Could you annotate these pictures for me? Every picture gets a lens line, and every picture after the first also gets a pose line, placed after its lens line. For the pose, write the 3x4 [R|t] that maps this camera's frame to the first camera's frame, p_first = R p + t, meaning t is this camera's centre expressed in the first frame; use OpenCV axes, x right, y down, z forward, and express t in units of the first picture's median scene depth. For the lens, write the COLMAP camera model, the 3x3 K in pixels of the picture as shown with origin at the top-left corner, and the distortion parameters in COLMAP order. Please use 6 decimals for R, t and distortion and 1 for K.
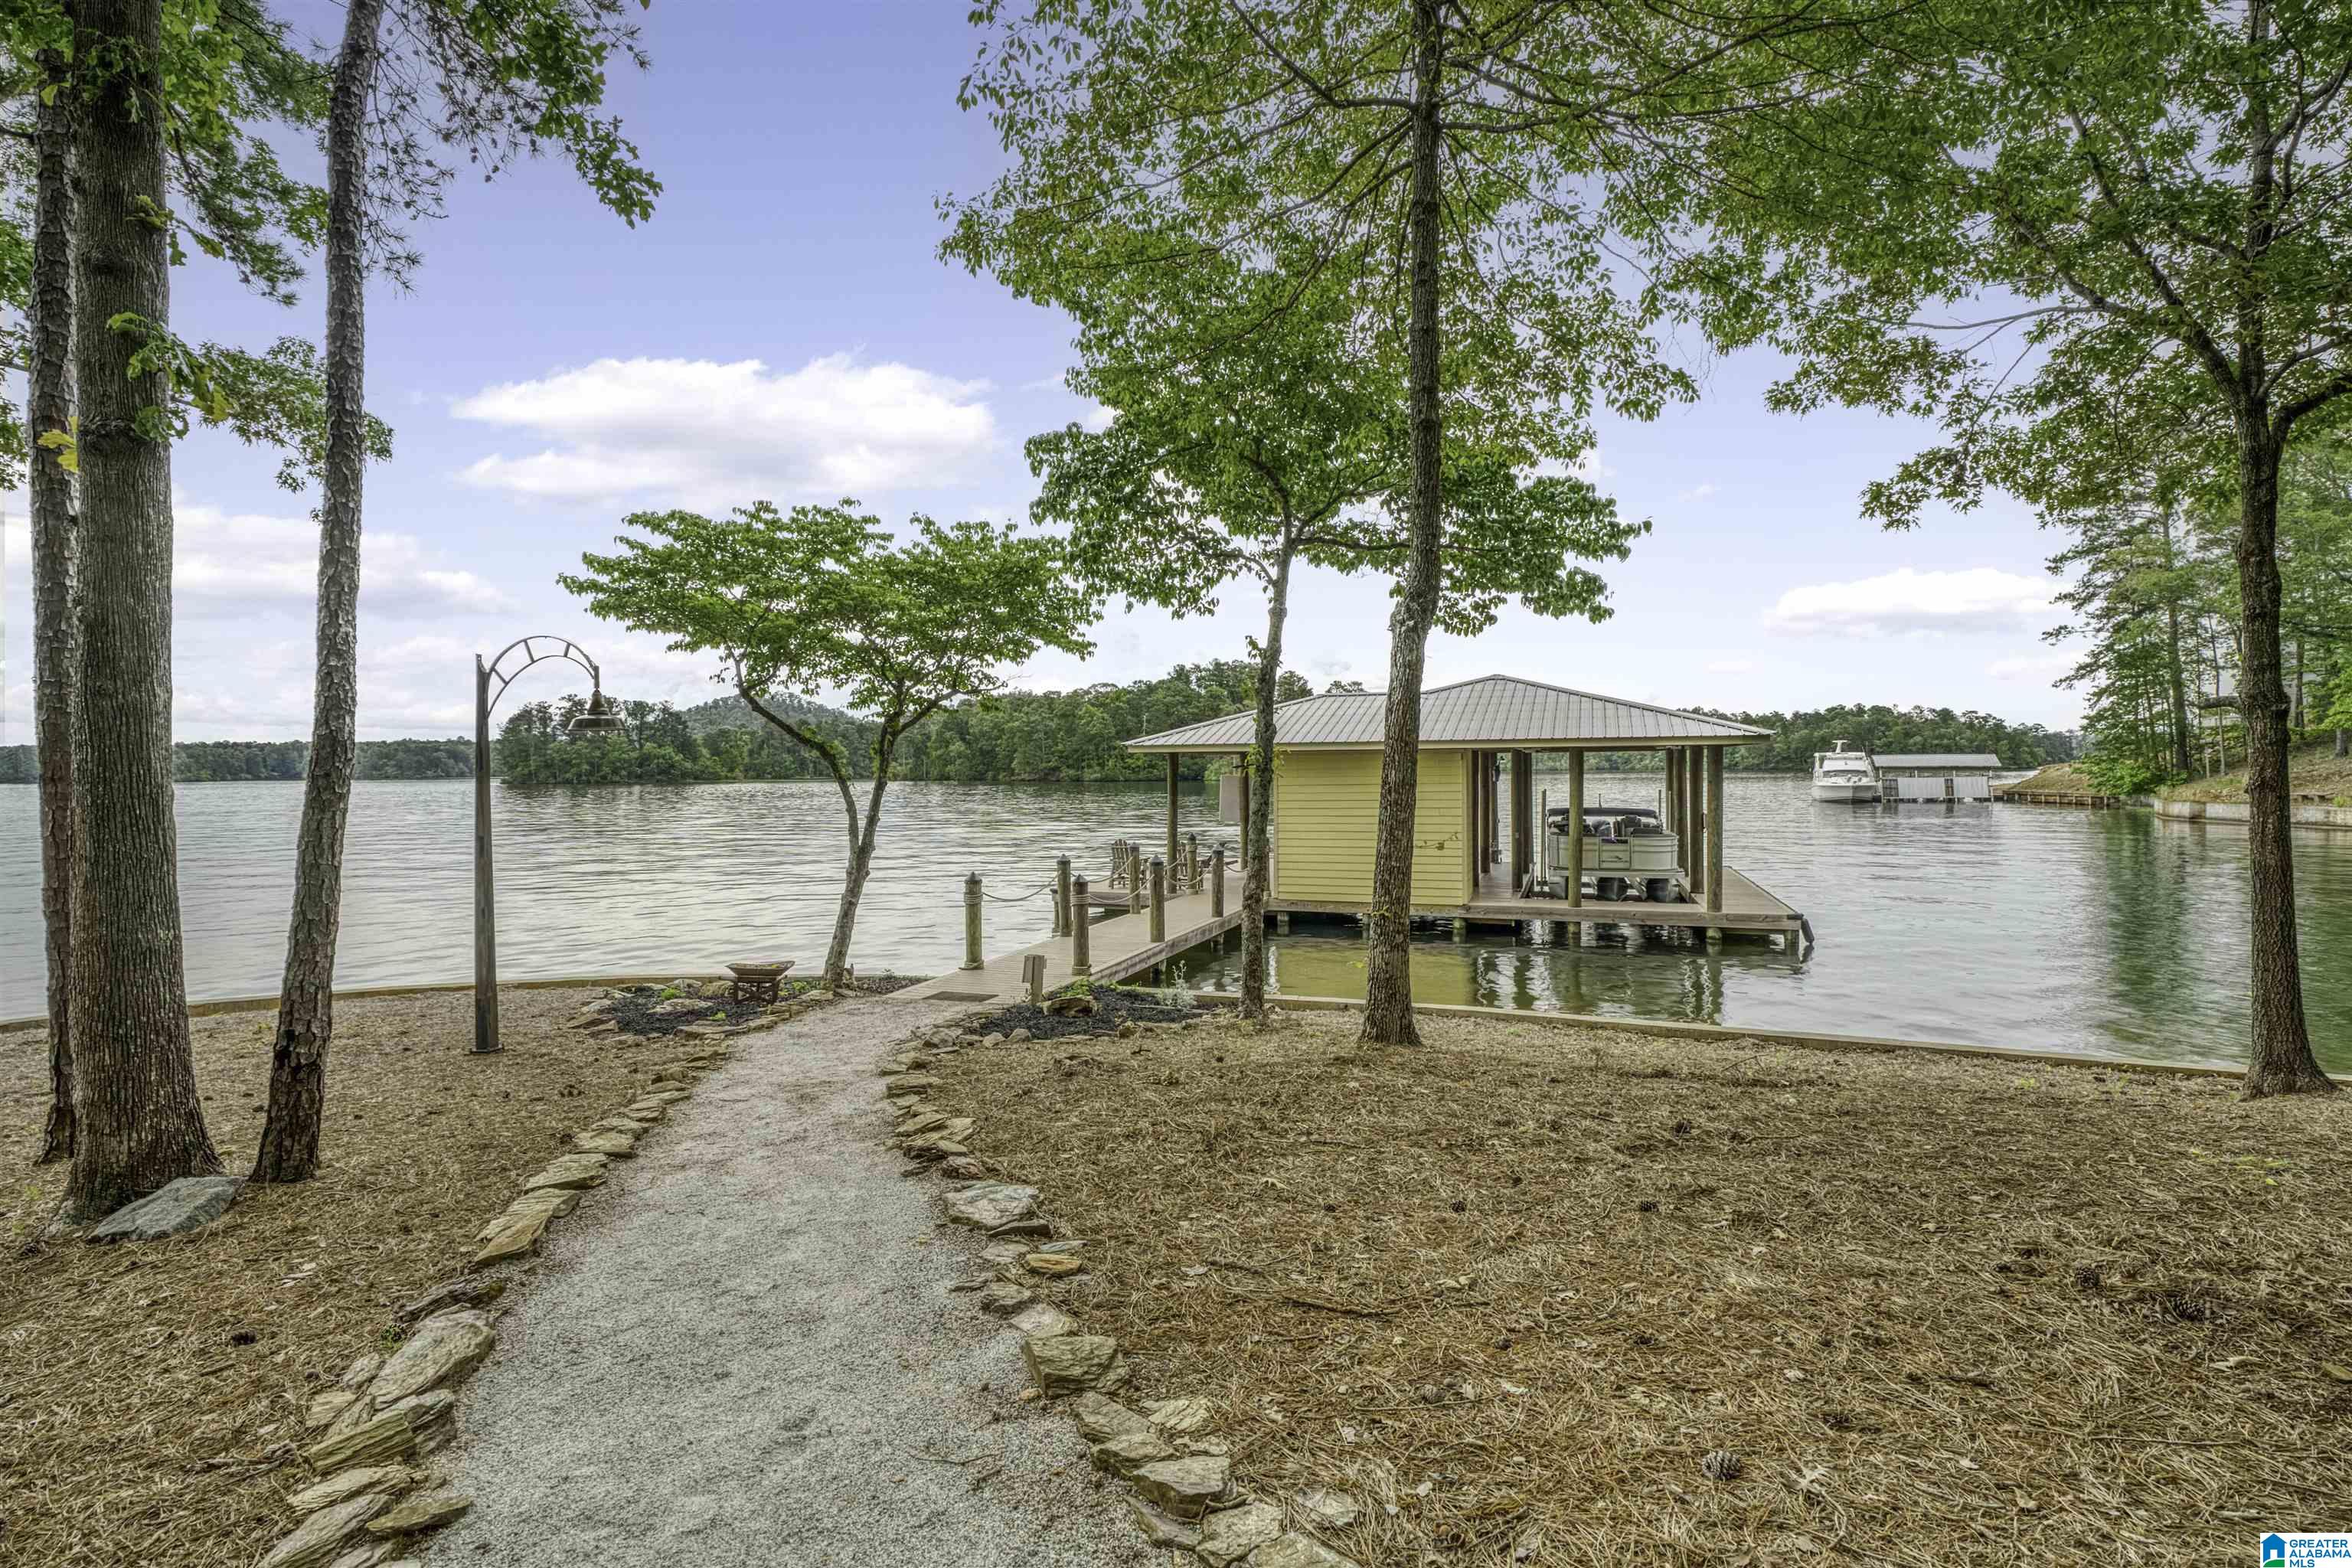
lens RADIAL K [[1097.2, 0, 1176.0], [0, 1097.2, 784.0], [0, 0, 1]] dist [-0.001793, -0.000143]
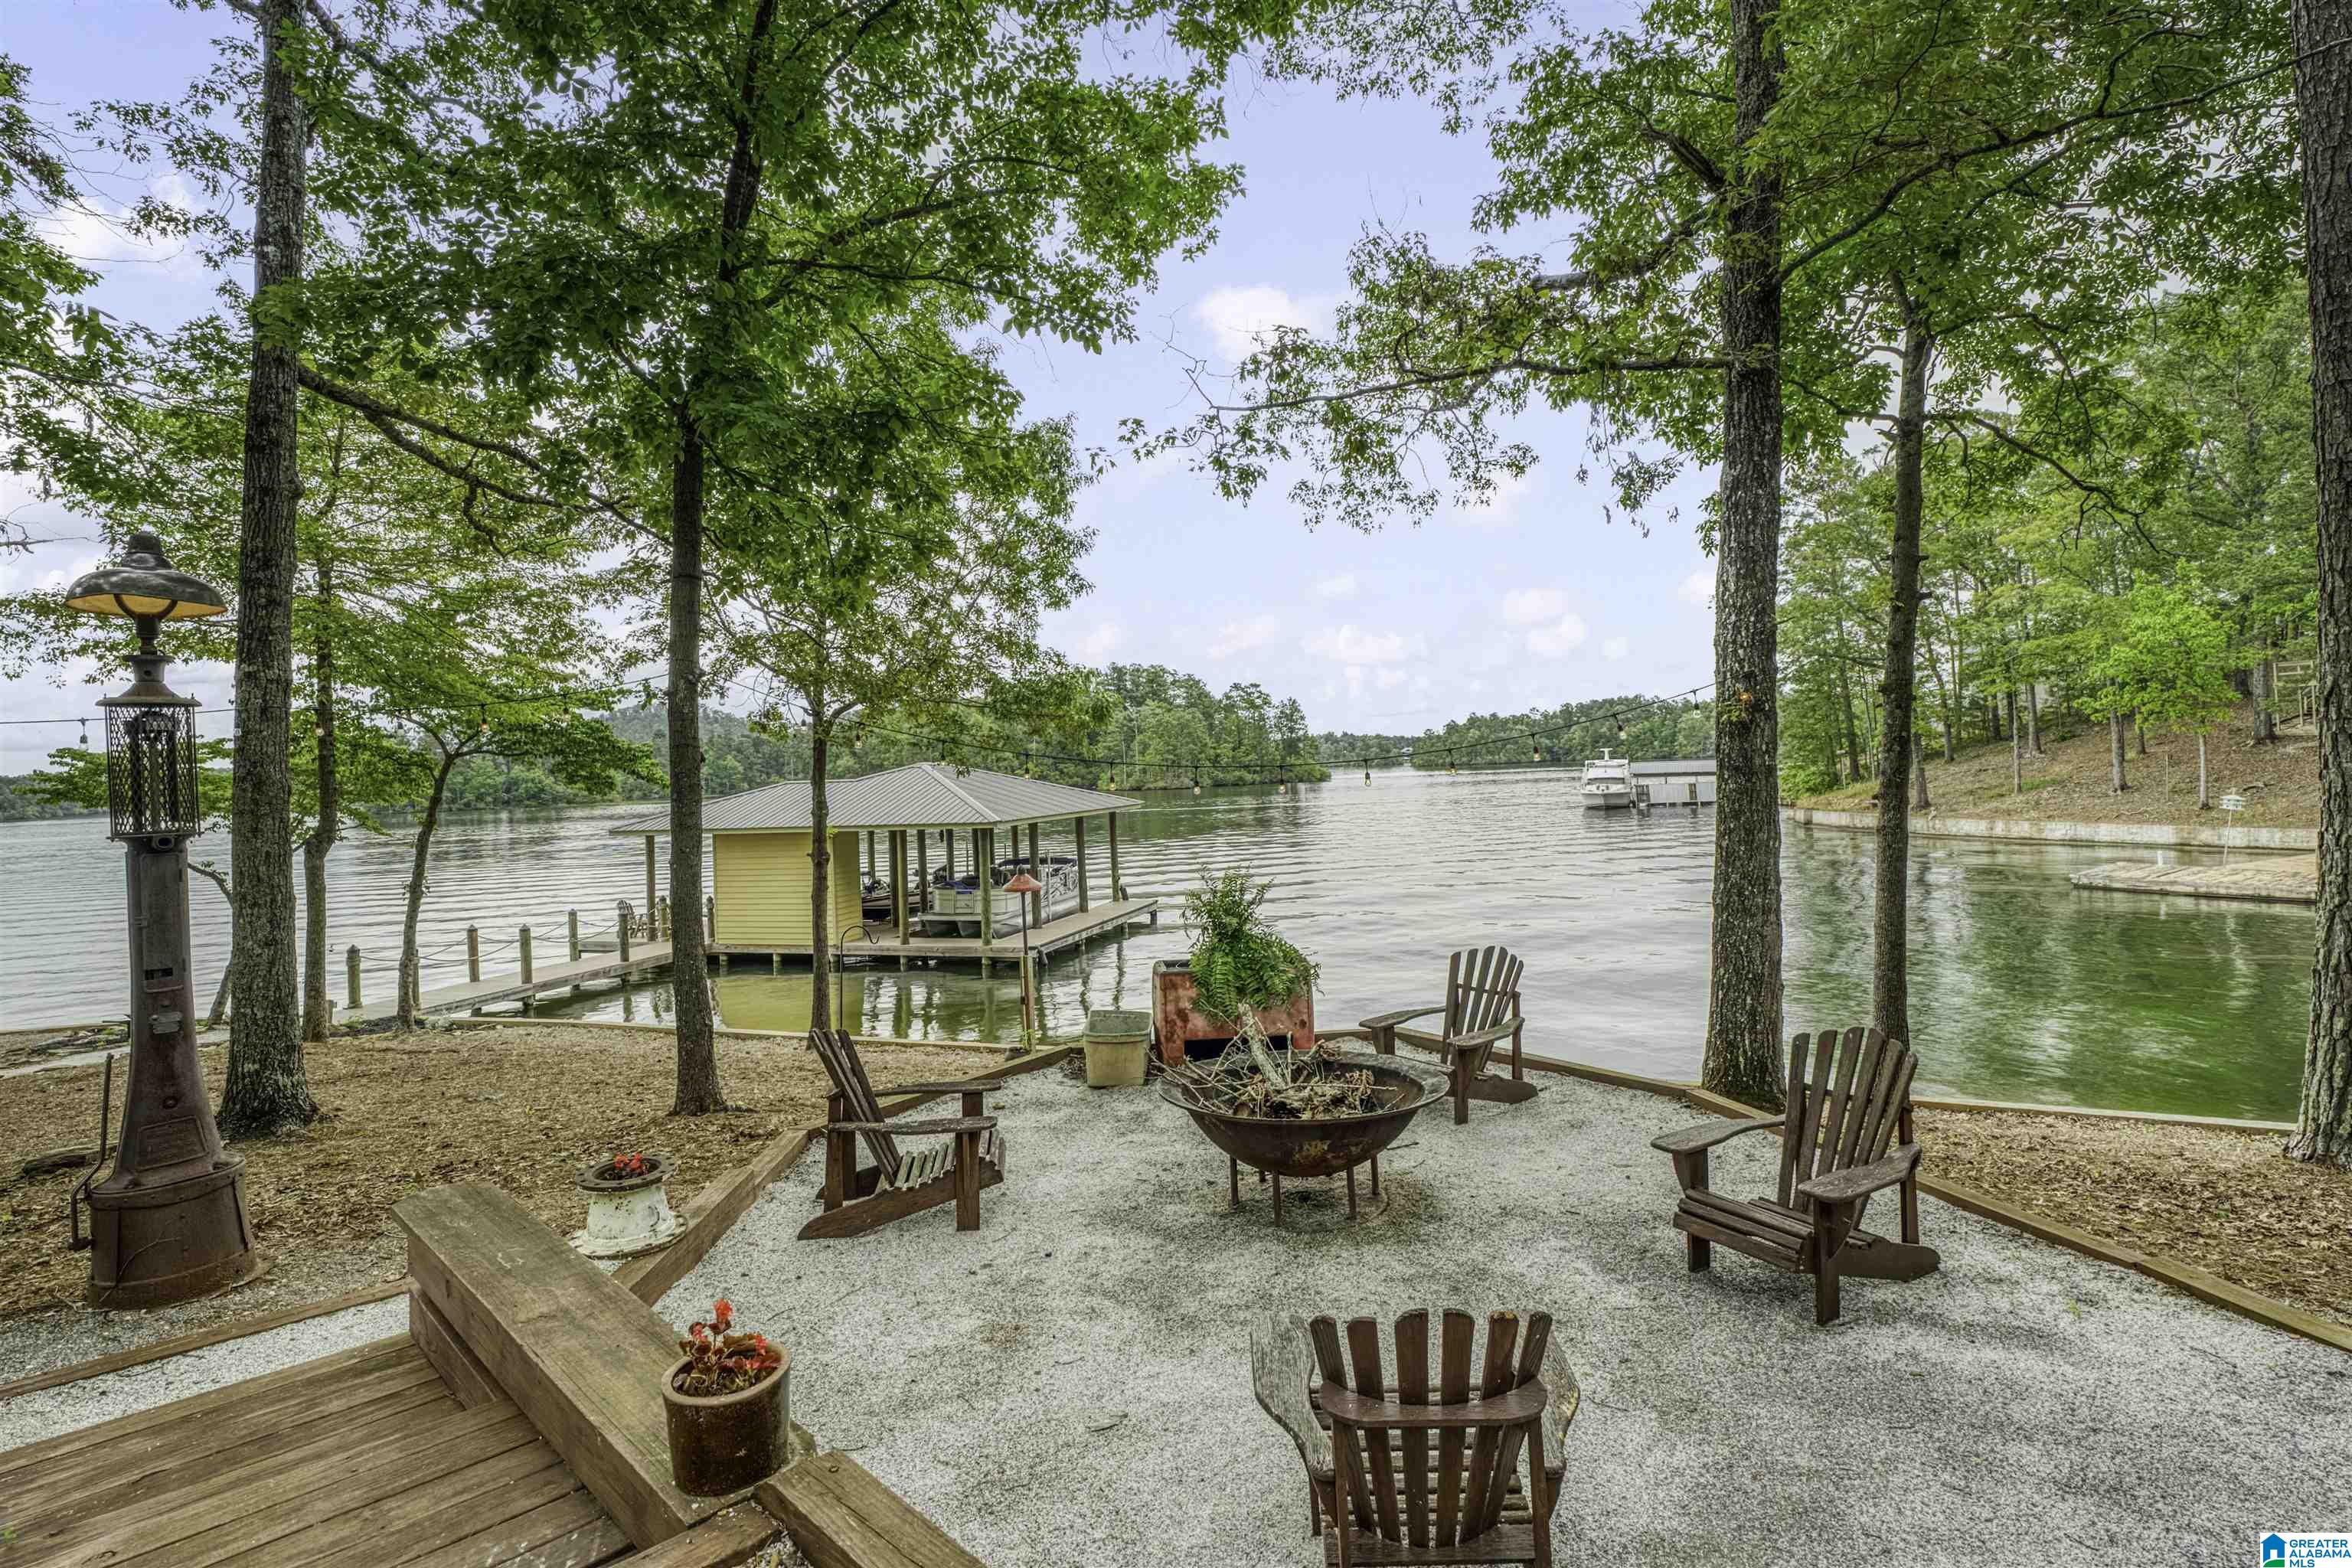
lens RADIAL K [[1164.9, 0, 1176.0], [0, 1164.9, 784.0], [0, 0, 1]] dist [0.000485, 0.000201]
pose [[0.999422, -0.026197, 0.021656, 0.243464], [0.026107, 0.999649, 0.004457, -0.032192], [-0.021765, -0.003889, 0.999756, -0.170739]]
